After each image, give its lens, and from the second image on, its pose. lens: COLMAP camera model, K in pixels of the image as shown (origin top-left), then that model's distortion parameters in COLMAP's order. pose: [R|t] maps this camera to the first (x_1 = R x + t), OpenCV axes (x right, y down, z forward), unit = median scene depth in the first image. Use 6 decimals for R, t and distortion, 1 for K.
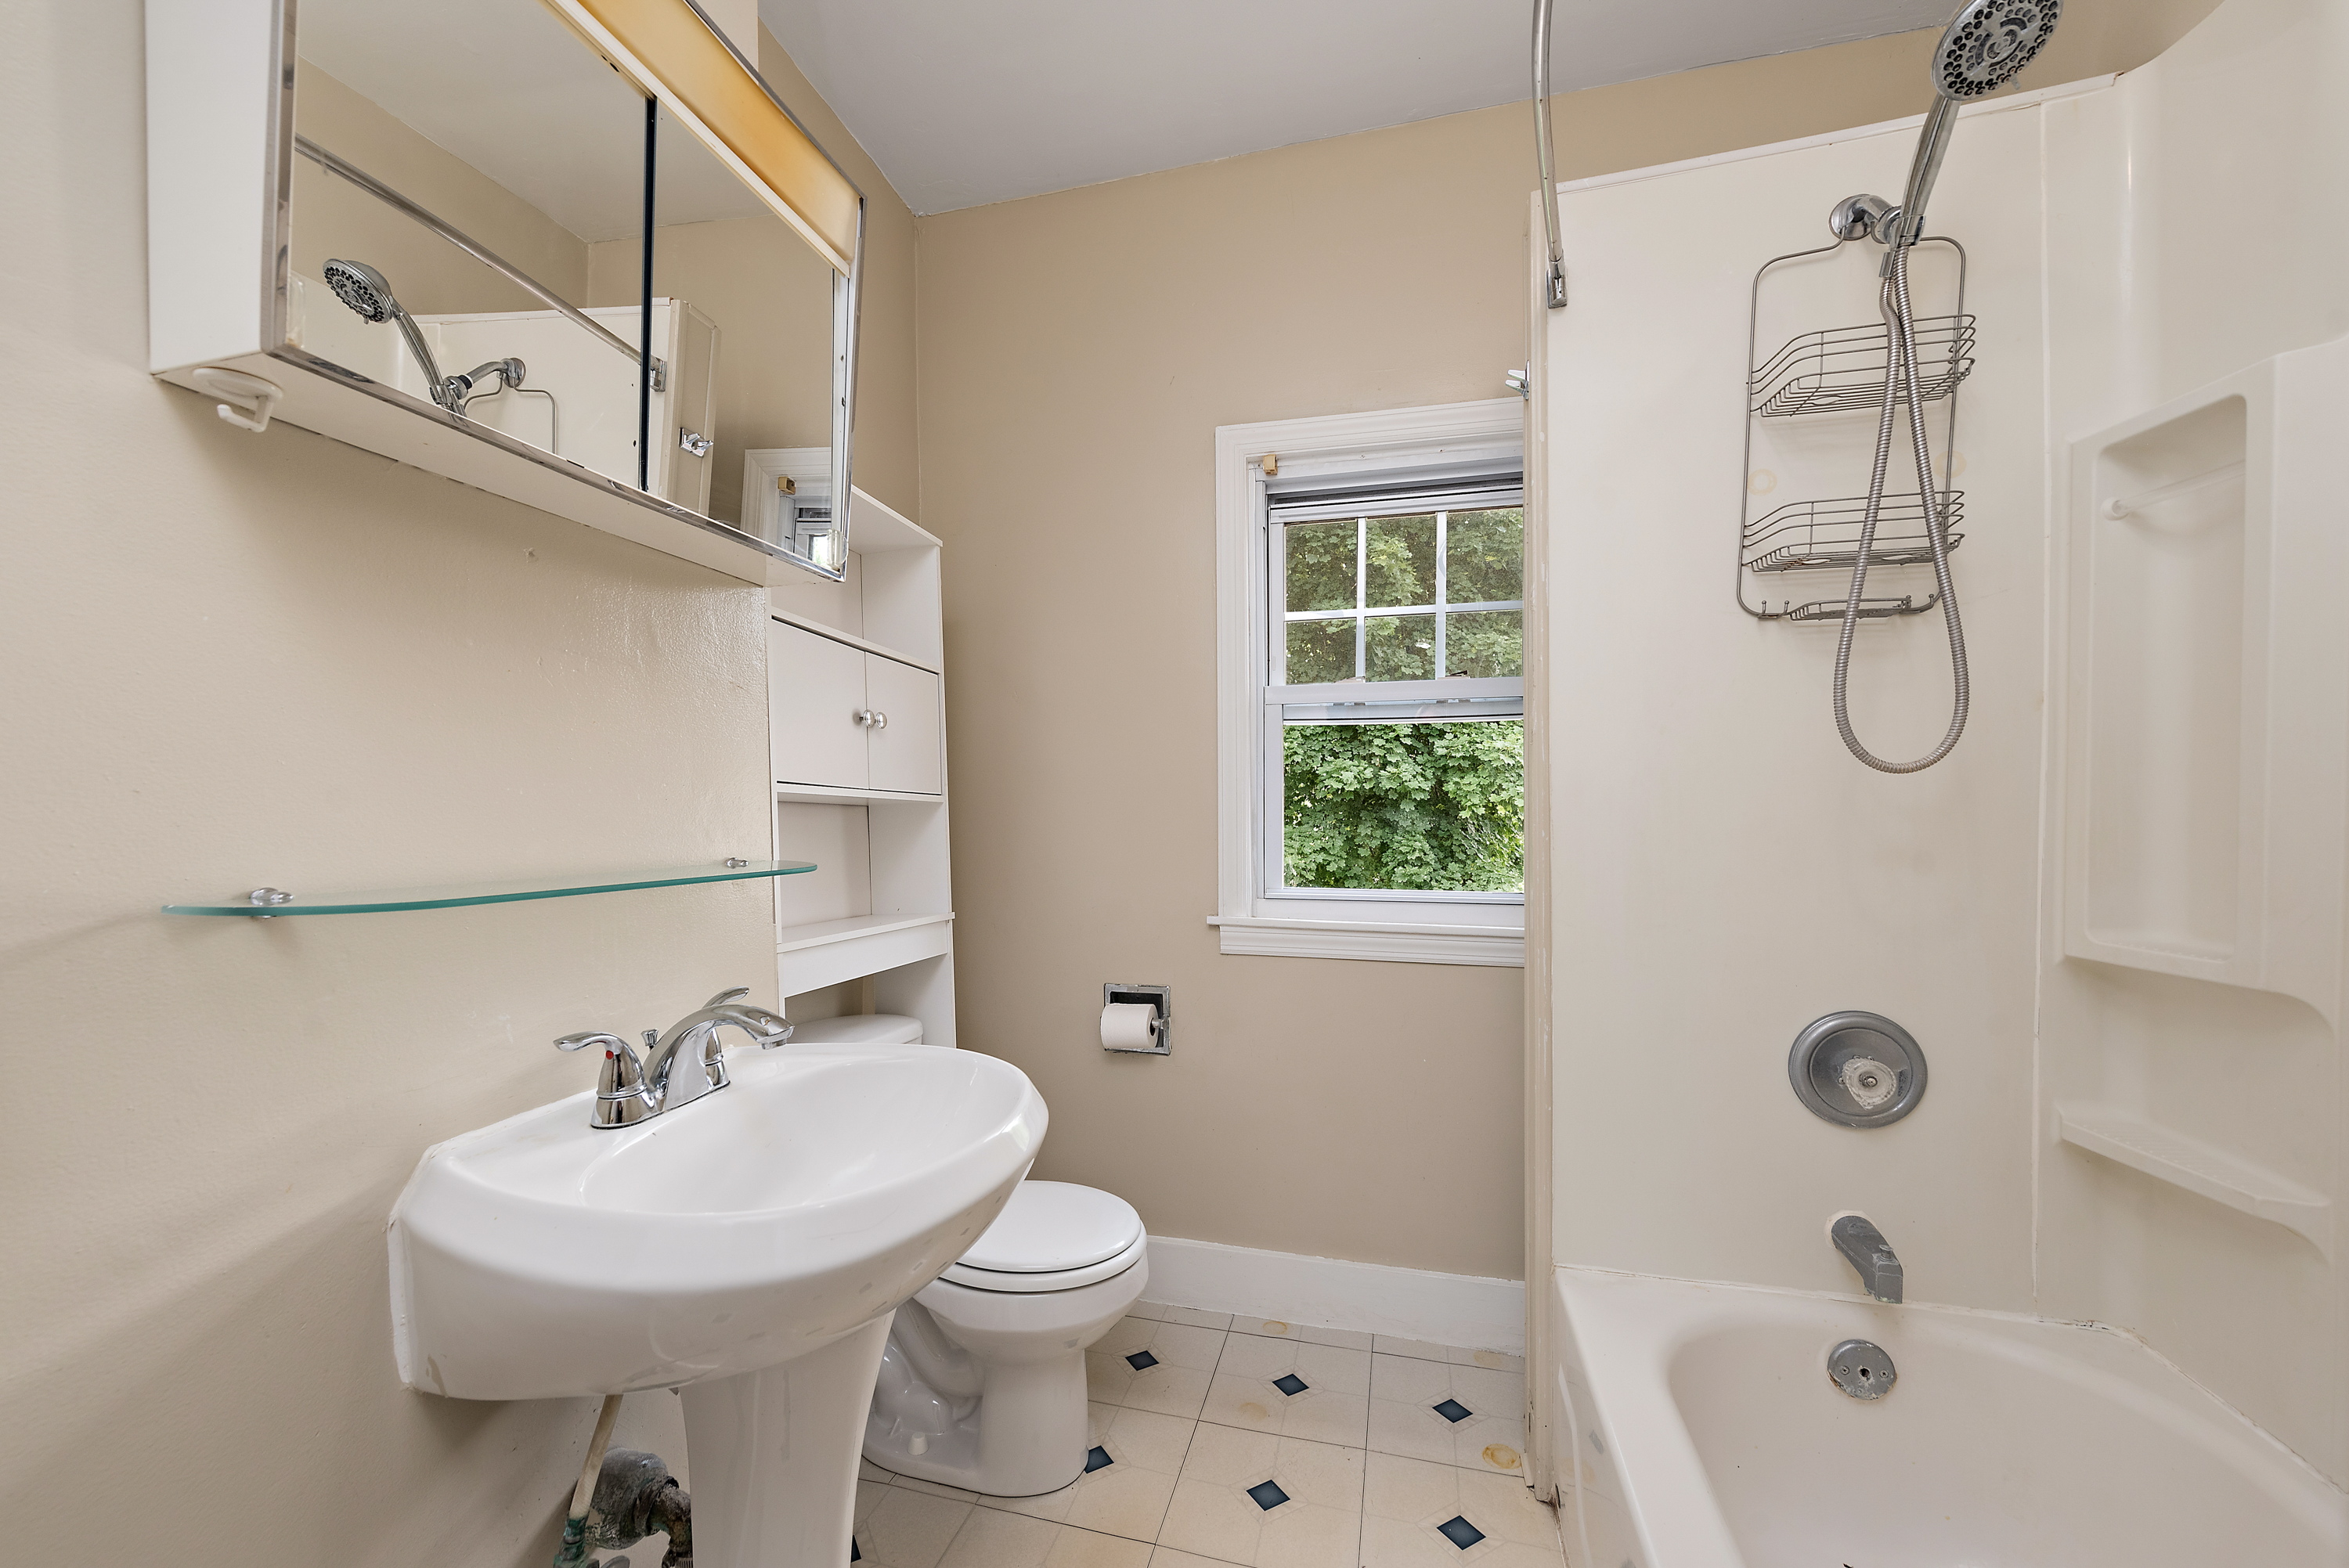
lens RADIAL K [[912.0, 0, 1162.2], [0, 912.0, 814.6], [0, 0, 1]] dist [0.019377, 0.000002]
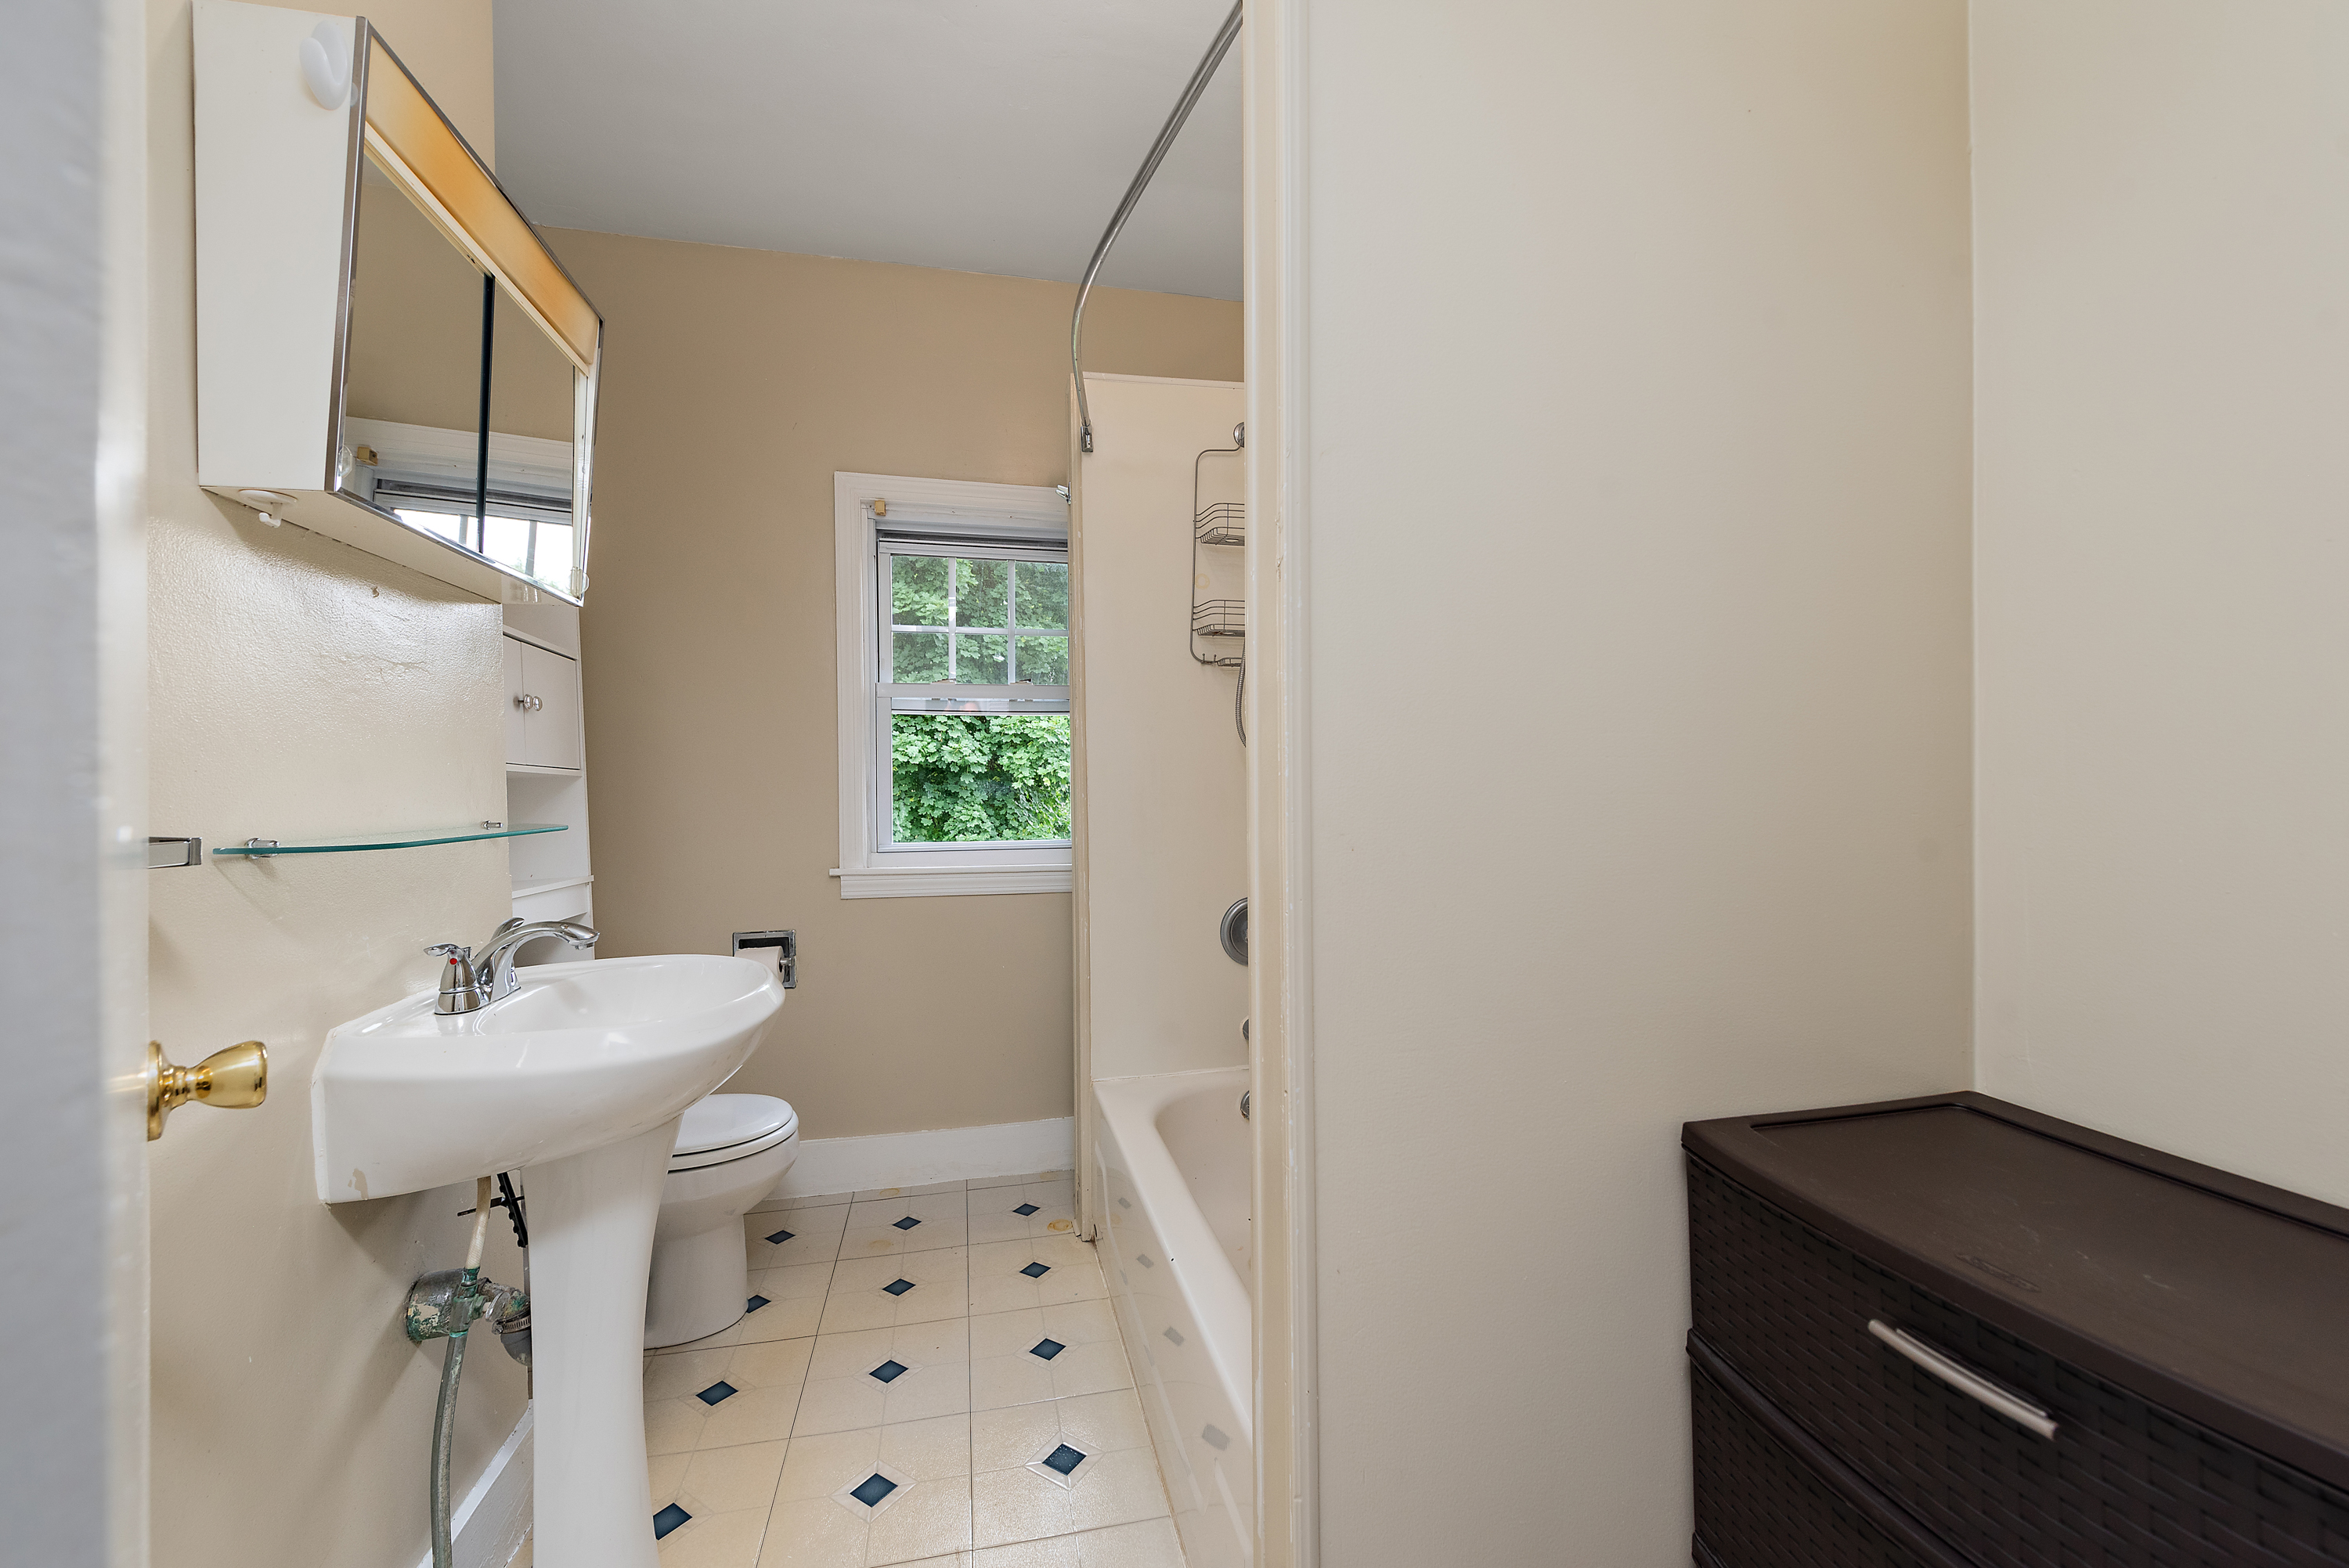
lens RADIAL K [[948.2, 0, 1169.9], [0, 948.2, 799.5], [0, 0, 1]] dist [0.000853, 0.000192]
pose [[0.883410, -0.015596, 0.468341, -0.143695], [0.009825, 0.999843, 0.014763, 0.004601], [-0.468497, -0.008441, 0.883425, -0.337447]]
